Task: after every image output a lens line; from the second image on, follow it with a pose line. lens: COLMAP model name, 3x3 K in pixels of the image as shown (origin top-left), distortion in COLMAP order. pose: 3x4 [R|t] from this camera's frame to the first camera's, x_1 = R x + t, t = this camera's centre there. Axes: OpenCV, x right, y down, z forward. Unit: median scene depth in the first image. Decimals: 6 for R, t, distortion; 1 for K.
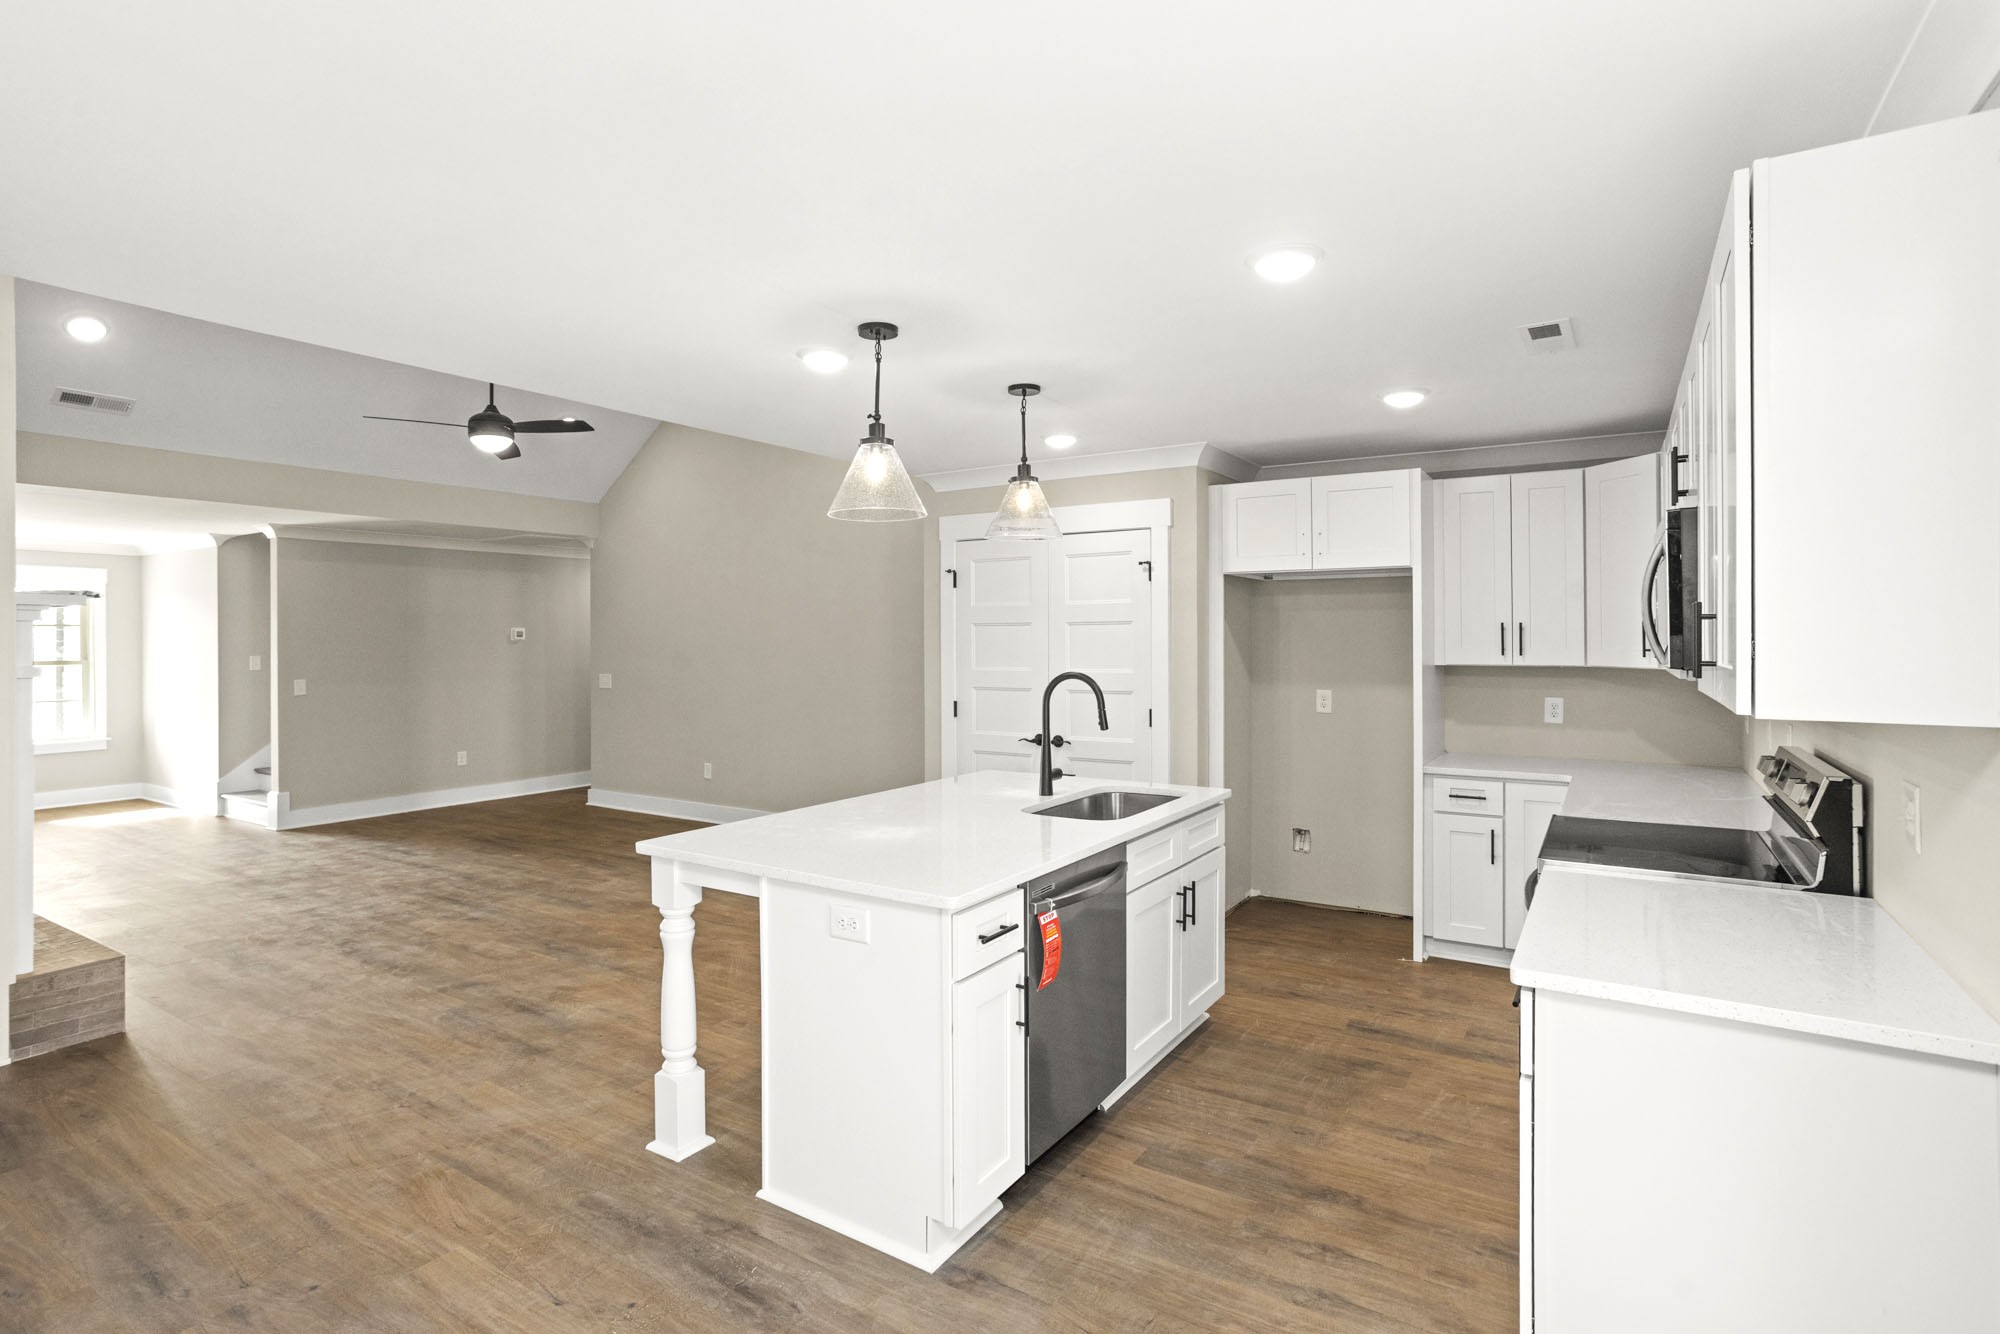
lens RADIAL K [[976.3, 0, 991.7], [0, 976.3, 654.3], [0, 0, 1]] dist [-0.055066, 0.033023]
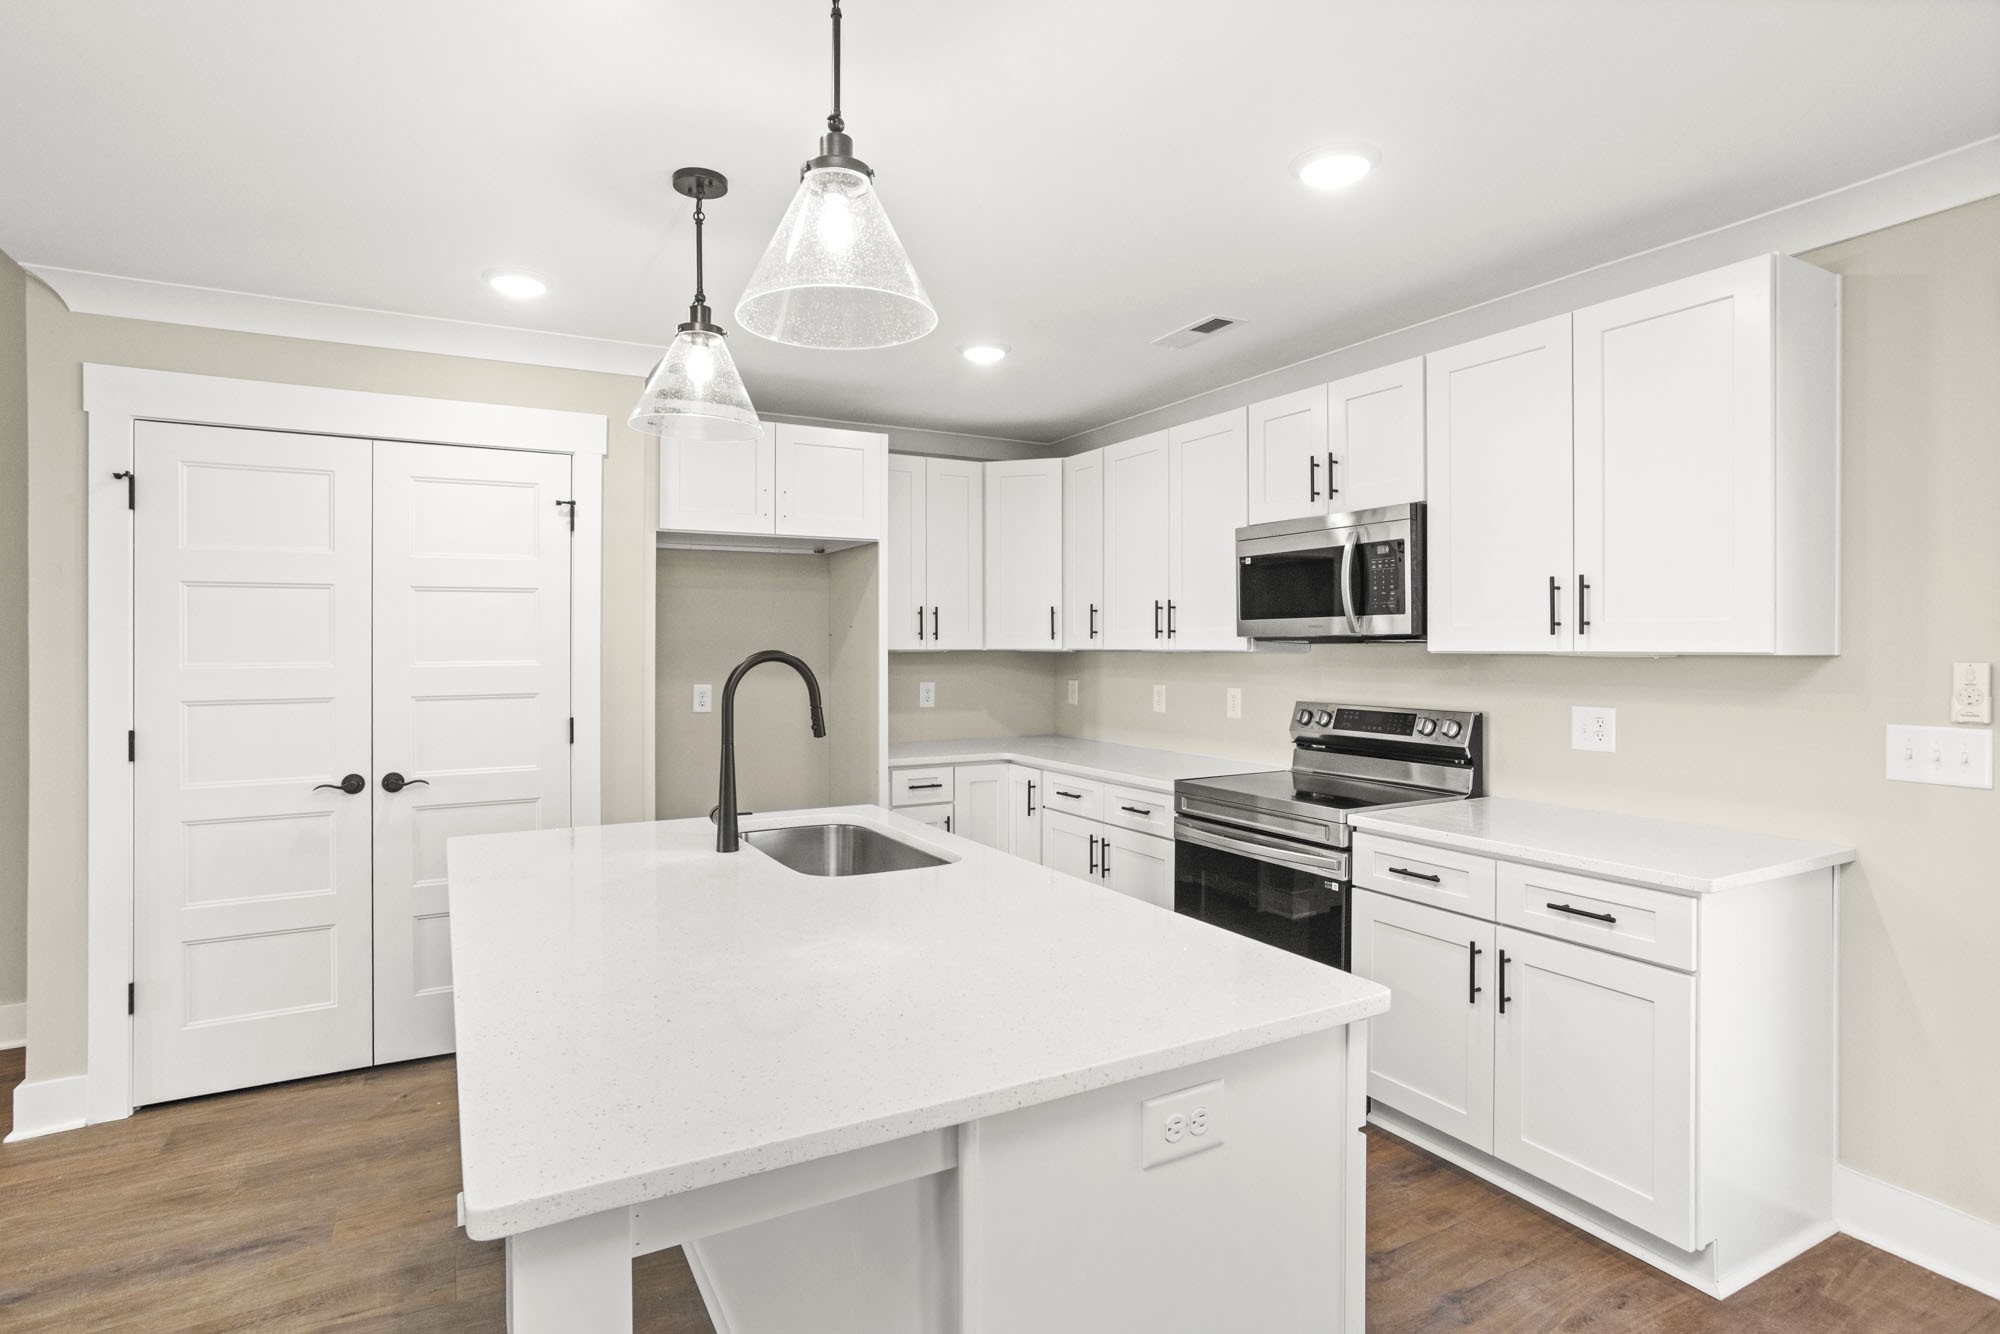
lens RADIAL K [[1003.6, 0, 988.0], [0, 1003.6, 654.8], [0, 0, 1]] dist [-0.057867, 0.036376]
pose [[0.484514, -0.004910, 0.874770, -0.346210], [0.012504, 0.999921, -0.001313, 0.018822], [-0.874694, 0.011574, 0.484537, 0.454884]]
